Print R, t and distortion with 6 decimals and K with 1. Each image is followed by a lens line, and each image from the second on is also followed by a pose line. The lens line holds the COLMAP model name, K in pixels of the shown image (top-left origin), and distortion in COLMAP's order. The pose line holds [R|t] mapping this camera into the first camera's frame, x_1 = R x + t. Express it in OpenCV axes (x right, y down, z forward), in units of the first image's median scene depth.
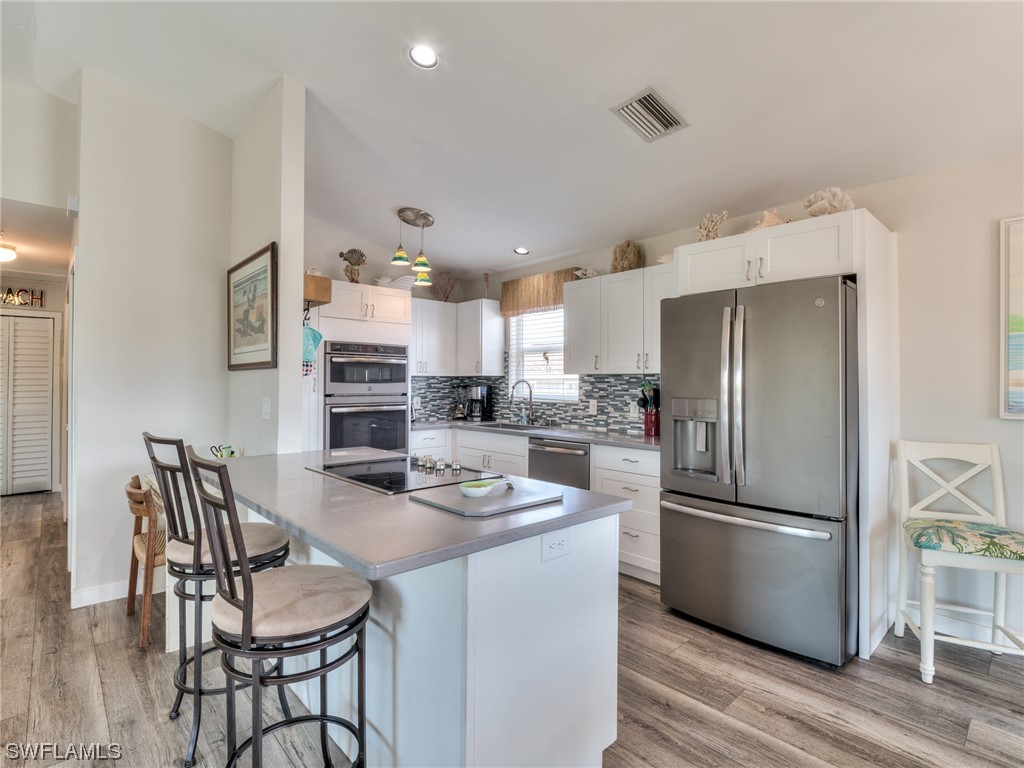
lens RADIAL K [[504.5, 0, 514.2], [0, 504.5, 380.3], [0, 0, 1]] dist [-0.000317, -0.008302]
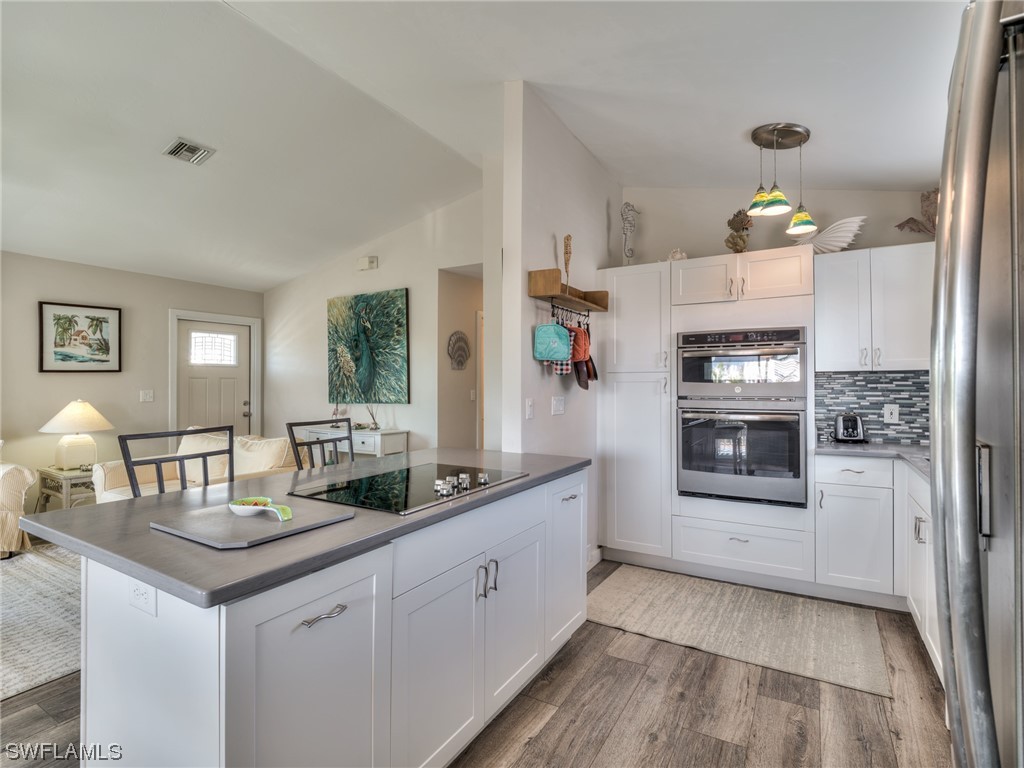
lens RADIAL K [[504.5, 0, 509.4], [0, 504.5, 380.4], [0, 0, 1]] dist [-0.000317, -0.008302]
pose [[0.286395, -0.009765, -0.958062, 0.461046], [0.008548, 0.999934, -0.007636, 0.006844], [0.958073, -0.006003, 0.286460, 0.623989]]
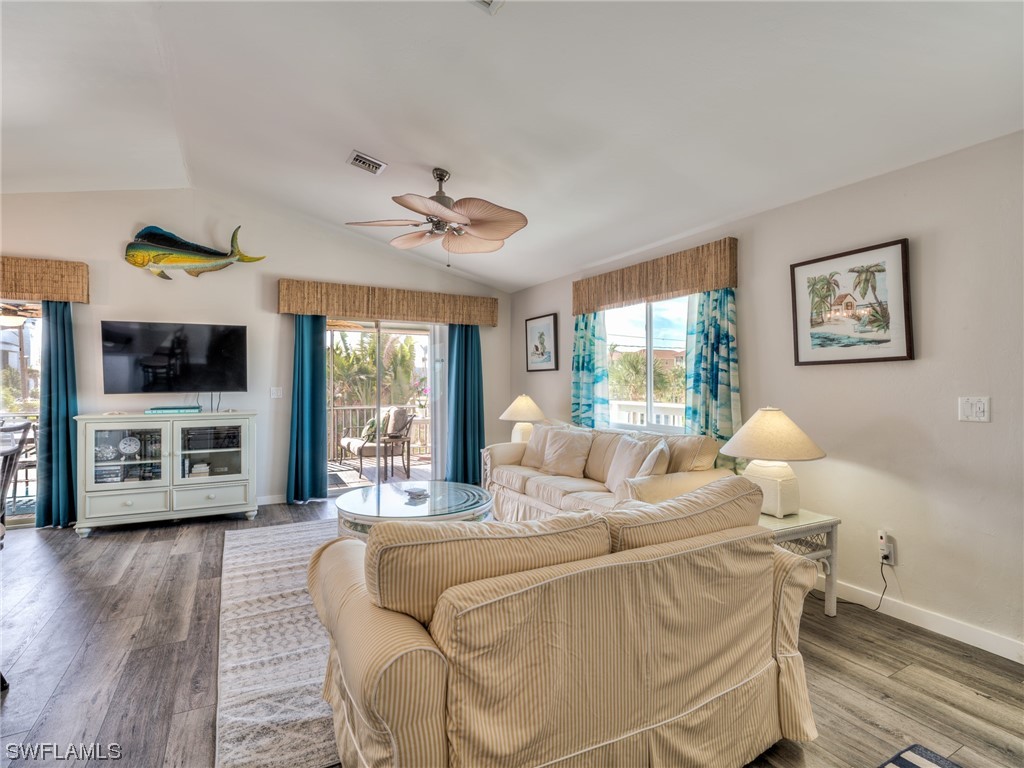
lens RADIAL K [[504.5, 0, 512.7], [0, 504.5, 376.4], [0, 0, 1]] dist [-0.000317, -0.008302]
pose [[-0.969489, -0.004412, 0.245097, -1.030783], [-0.008405, 0.999848, -0.015251, 0.003272], [-0.244993, -0.016845, -0.969379, 0.874045]]
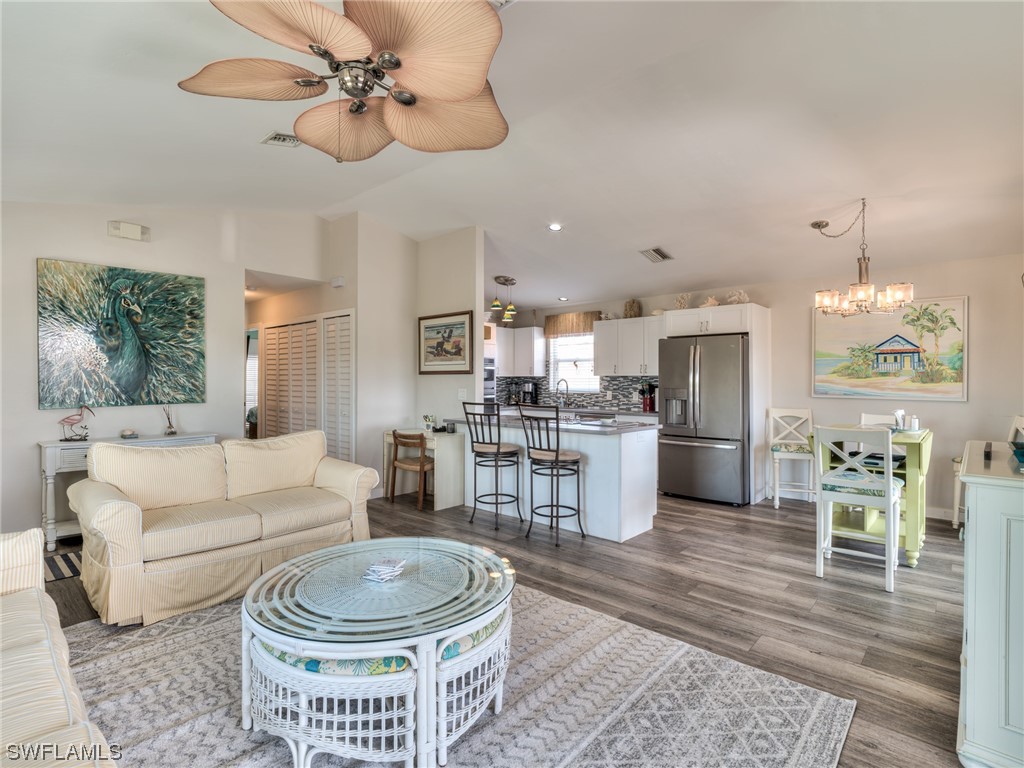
lens RADIAL K [[504.5, 0, 511.7], [0, 504.5, 377.8], [0, 0, 1]] dist [-0.000317, -0.008302]
pose [[0.995736, -0.000550, 0.092243, -0.440782], [0.000531, 1.000000, 0.000230, -0.008181], [-0.092243, -0.000180, 0.995737, -0.869767]]
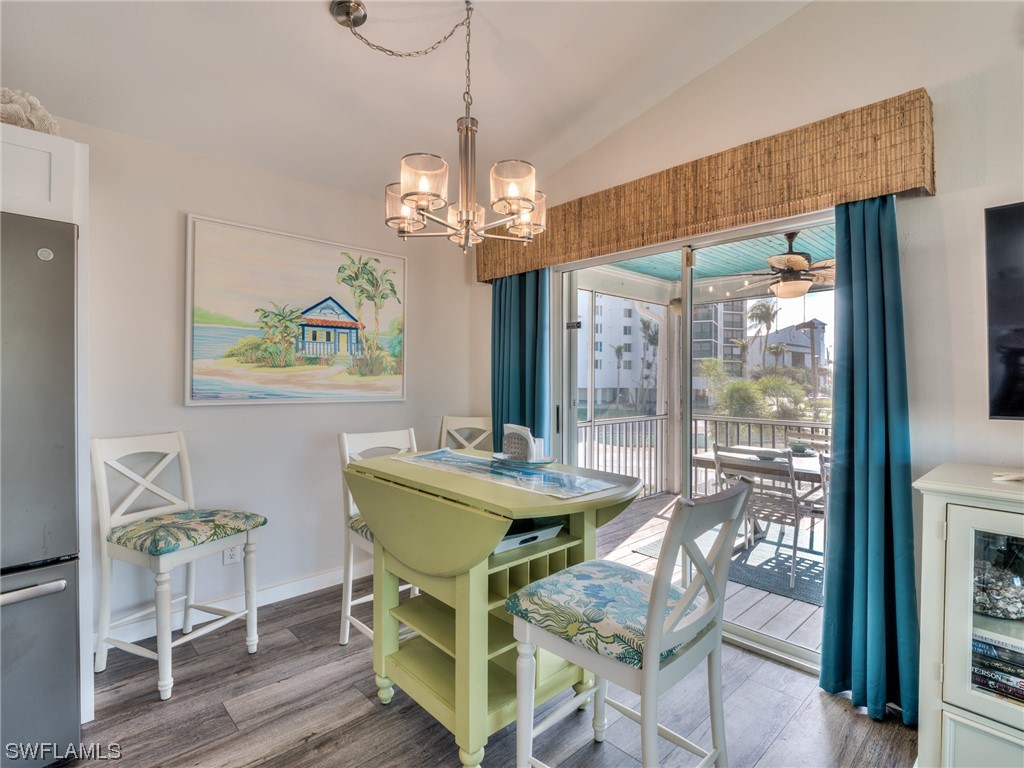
lens RADIAL K [[504.5, 0, 518.5], [0, 504.5, 384.3], [0, 0, 1]] dist [-0.000317, -0.008302]
pose [[-0.016705, -0.020629, 0.999648, -0.063747], [-0.011706, 0.999723, 0.020434, 0.001805], [-0.999792, -0.011361, -0.016942, 0.263453]]
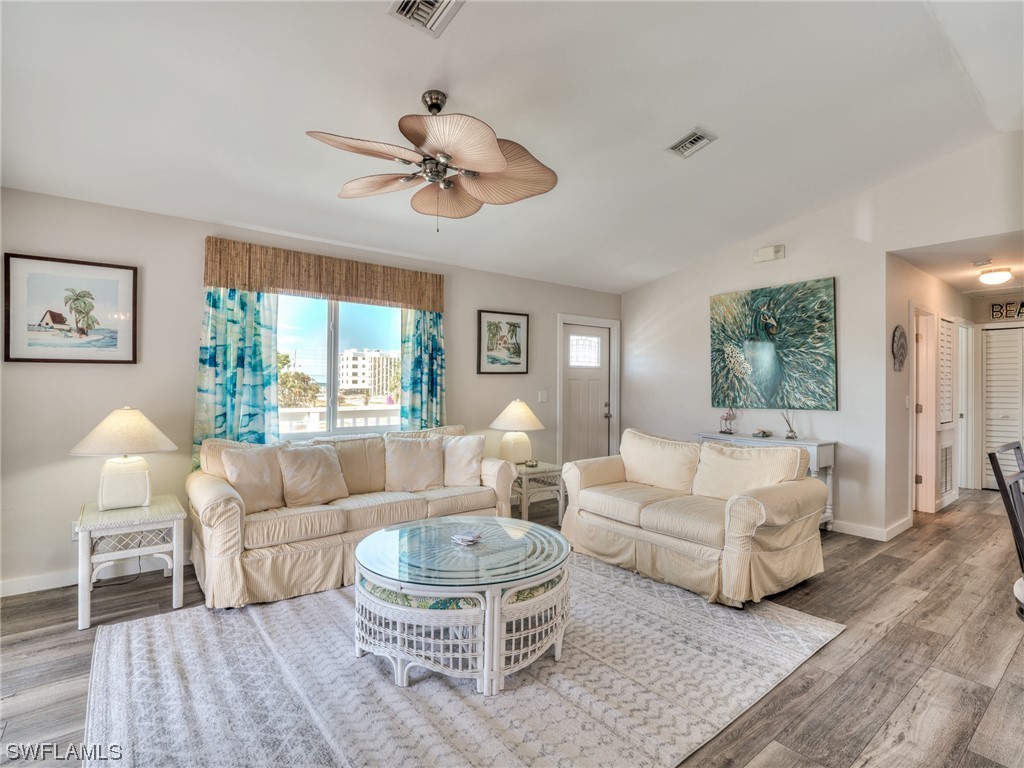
lens RADIAL K [[504.5, 0, 510.8], [0, 504.5, 380.4], [0, 0, 1]] dist [-0.000317, -0.008302]
pose [[-0.081133, -0.012705, -0.996622, 0.279699], [-0.000951, 0.999919, -0.012669, 0.001110], [0.996703, -0.000080, -0.081138, -0.037174]]
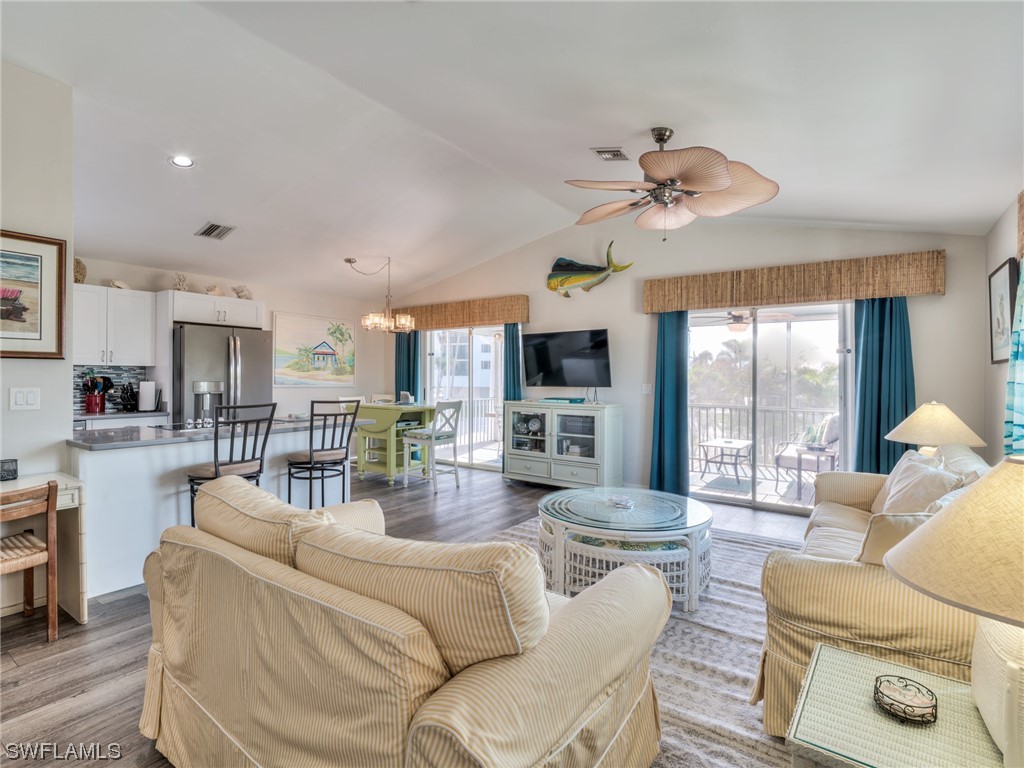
lens RADIAL K [[504.5, 0, 514.7], [0, 504.5, 379.4], [0, 0, 1]] dist [-0.000317, -0.008302]
pose [[-0.209106, -0.011668, 0.977823, -1.508680], [-0.014743, 0.999853, 0.008778, -0.004484], [-0.977782, -0.012580, -0.209247, 0.247333]]
